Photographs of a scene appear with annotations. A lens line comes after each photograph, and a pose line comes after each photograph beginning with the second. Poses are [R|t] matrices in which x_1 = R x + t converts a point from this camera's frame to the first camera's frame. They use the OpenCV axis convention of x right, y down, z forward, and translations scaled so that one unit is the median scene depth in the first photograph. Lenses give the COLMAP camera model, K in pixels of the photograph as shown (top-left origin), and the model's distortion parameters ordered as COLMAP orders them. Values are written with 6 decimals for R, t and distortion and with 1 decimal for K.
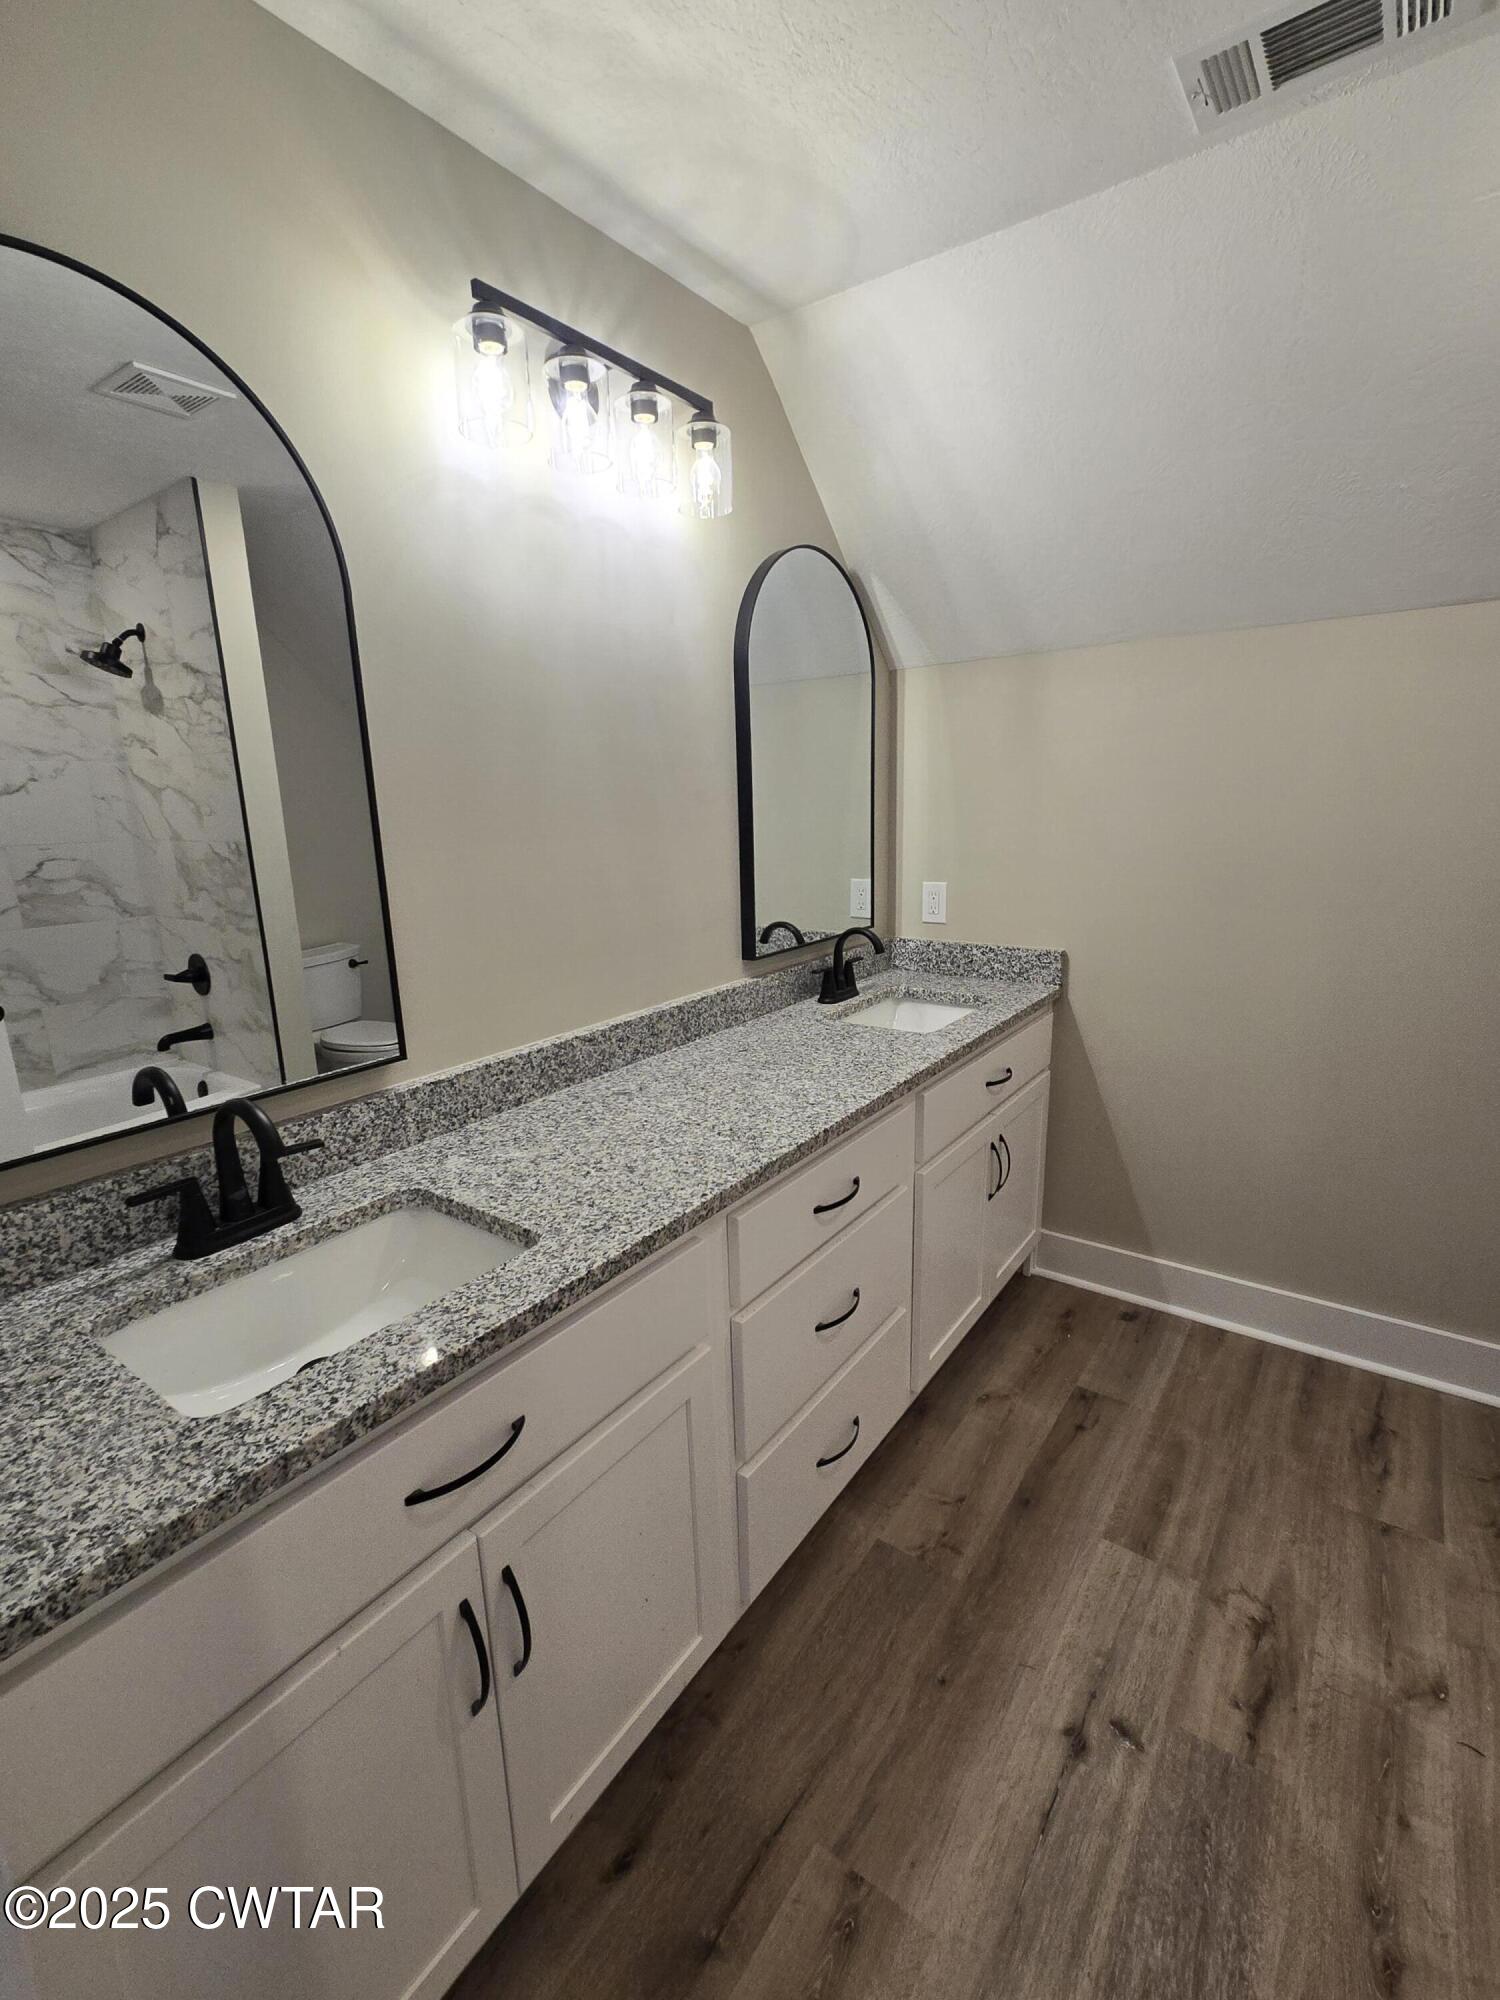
lens RADIAL K [[896.8, 0, 750.0], [0, 896.8, 1000.0], [0, 0, 1]] dist [0.001618, 0.000671]
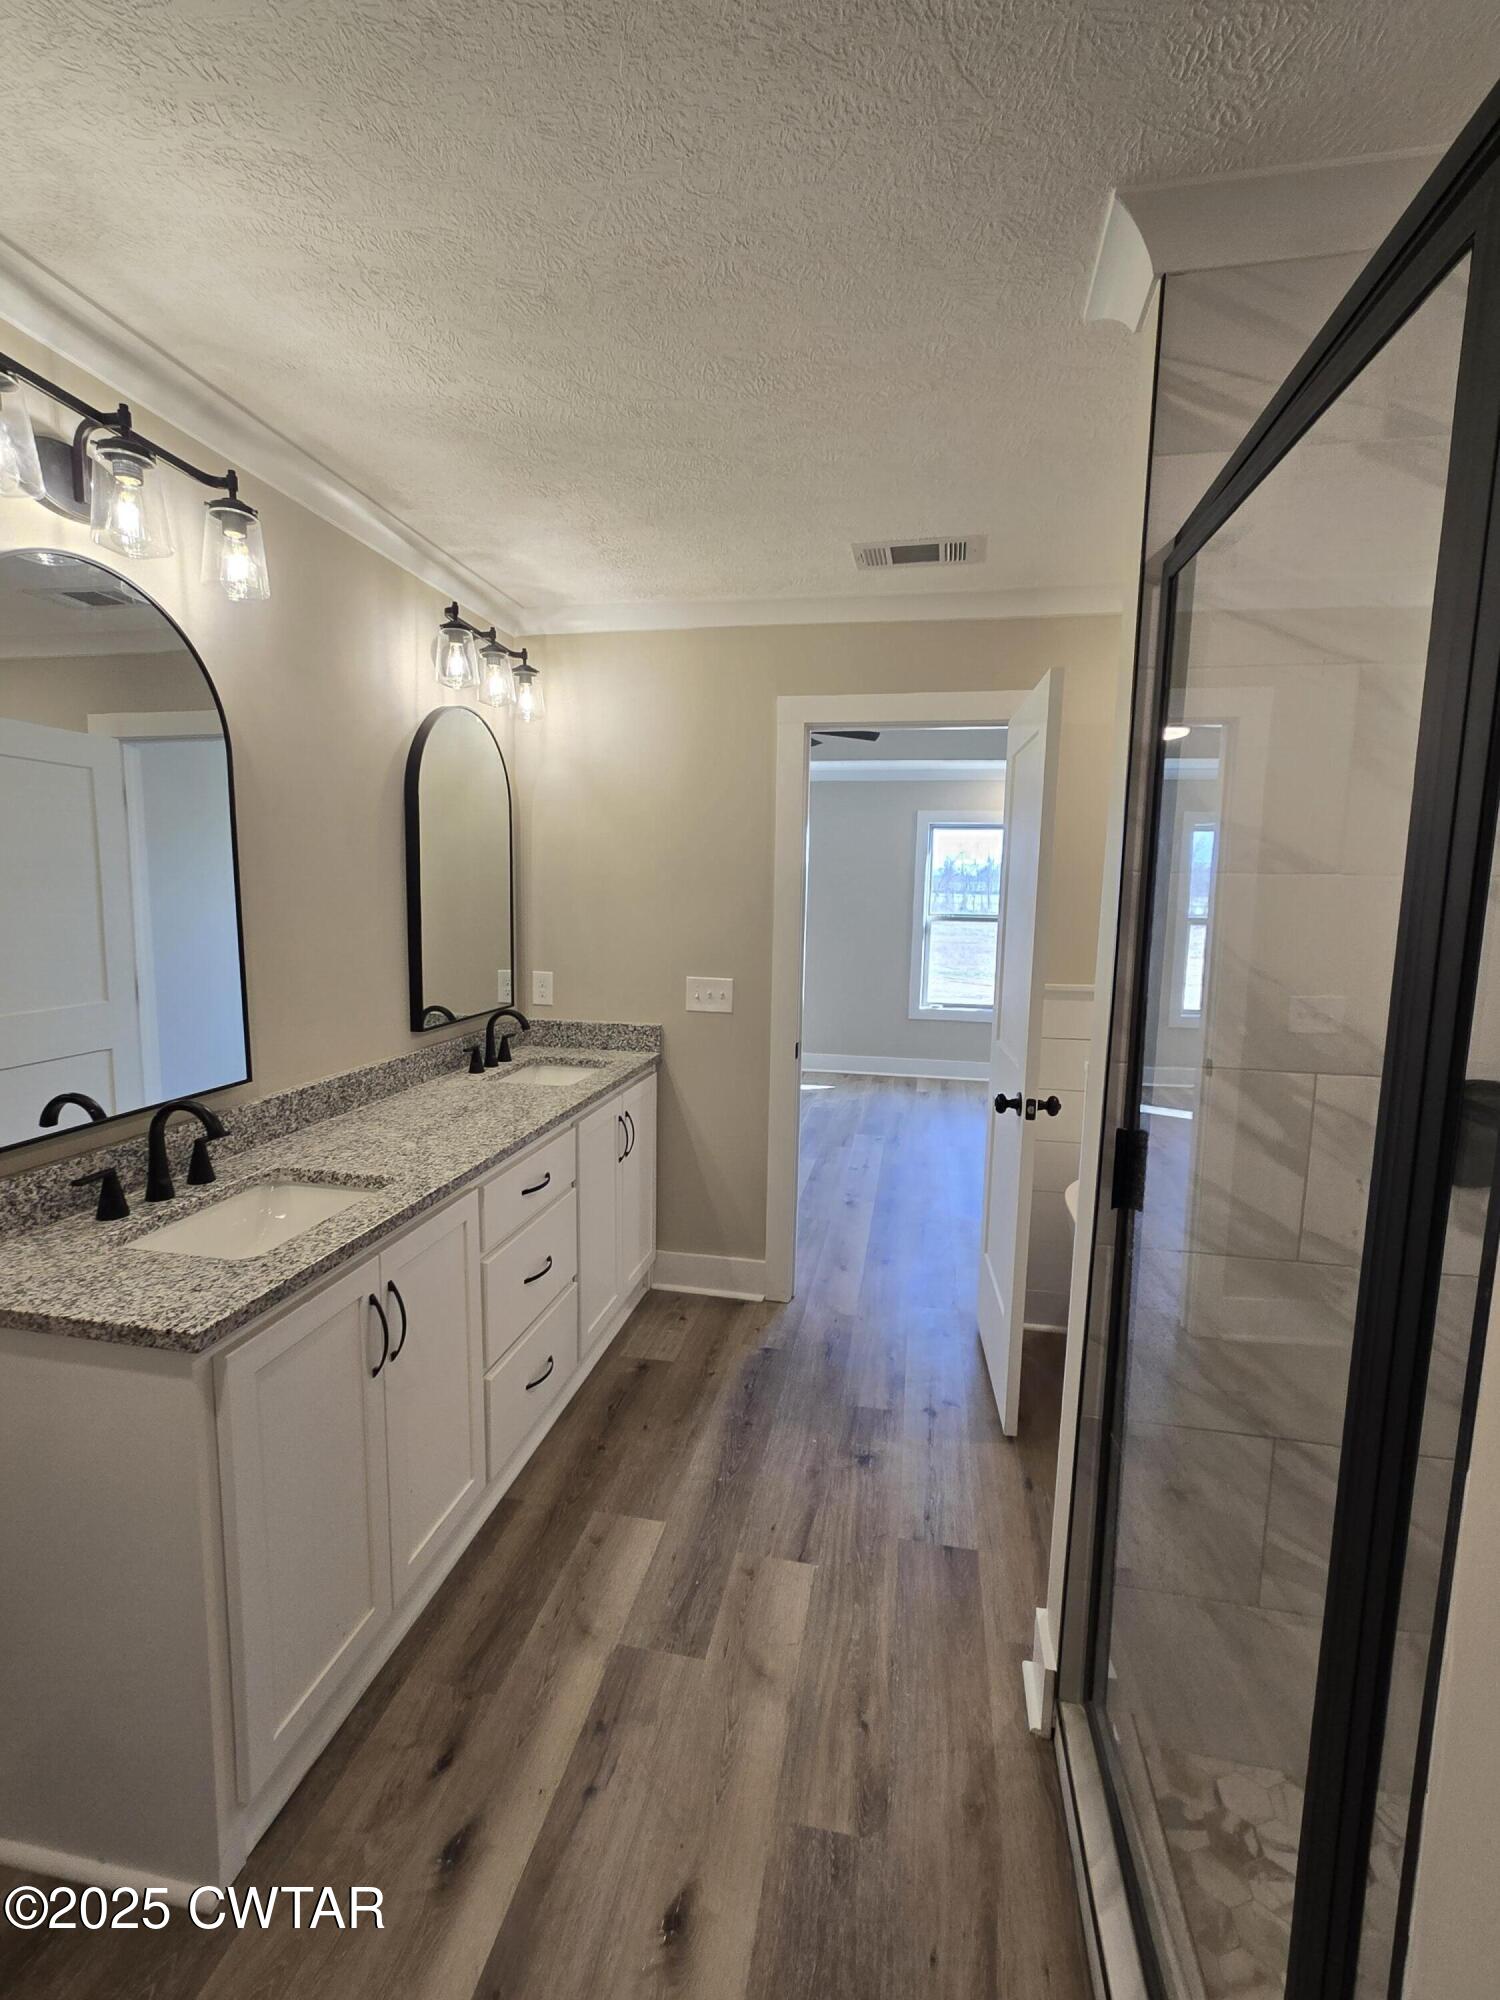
lens RADIAL K [[918.9, 0, 741.0], [0, 918.9, 985.6], [0, 0, 1]] dist [0.001803, 0.000280]
pose [[0.900528, -0.001844, 0.434795, -0.343605], [0.057374, 0.991751, -0.114624, 0.134190], [-0.430997, 0.128168, 0.893205, -0.670475]]
